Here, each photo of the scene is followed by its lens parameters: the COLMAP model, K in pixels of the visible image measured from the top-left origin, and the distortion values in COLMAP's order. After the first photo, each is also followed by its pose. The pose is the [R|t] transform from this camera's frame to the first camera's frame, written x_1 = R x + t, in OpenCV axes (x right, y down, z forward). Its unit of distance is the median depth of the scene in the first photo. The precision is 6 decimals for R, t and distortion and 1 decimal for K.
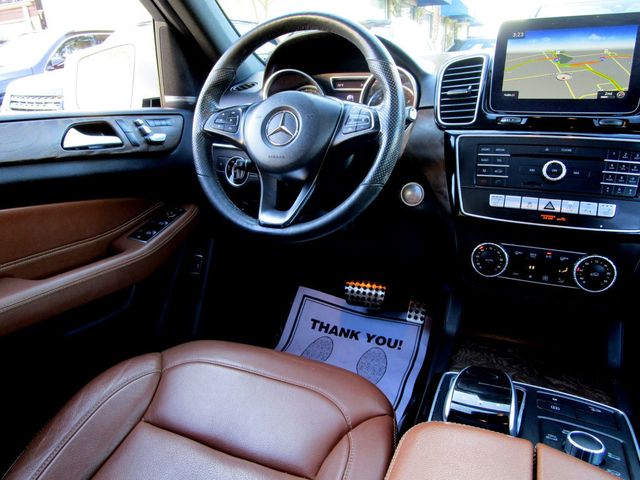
lens RADIAL K [[453.1, 0, 317.3], [0, 453.1, 240.1], [0, 0, 1]] dist [-0.041015, 0.025989]
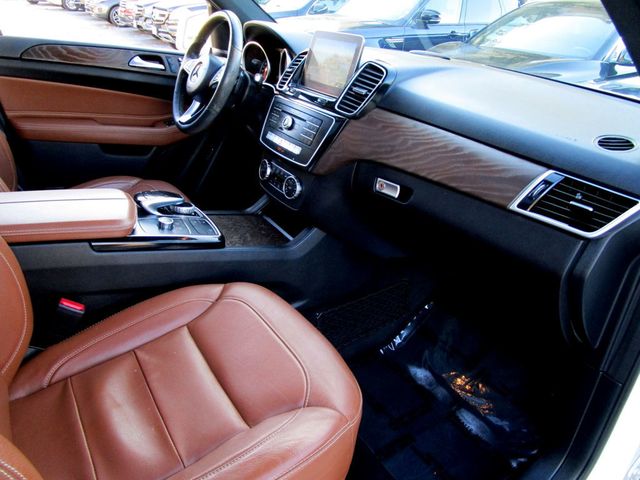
lens RADIAL K [[452.7, 0, 318.4], [0, 452.7, 239.0], [0, 0, 1]] dist [-0.033754, 0.008542]
pose [[0.834876, 0.335749, -0.436182, 1.402320], [-0.301281, 0.941921, 0.148373, -0.026322], [0.460665, 0.007540, 0.887542, -0.426429]]
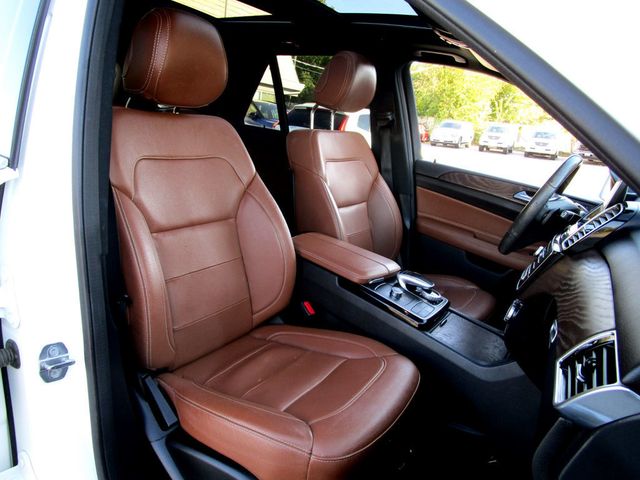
lens RADIAL K [[452.7, 0, 318.4], [0, 452.7, 239.0], [0, 0, 1]] dist [-0.033754, 0.008542]
pose [[-0.158271, 0.269989, -0.949767, 2.058965], [-0.468891, 0.825963, 0.312932, -0.308746], [0.868960, 0.494864, -0.004131, 0.256501]]
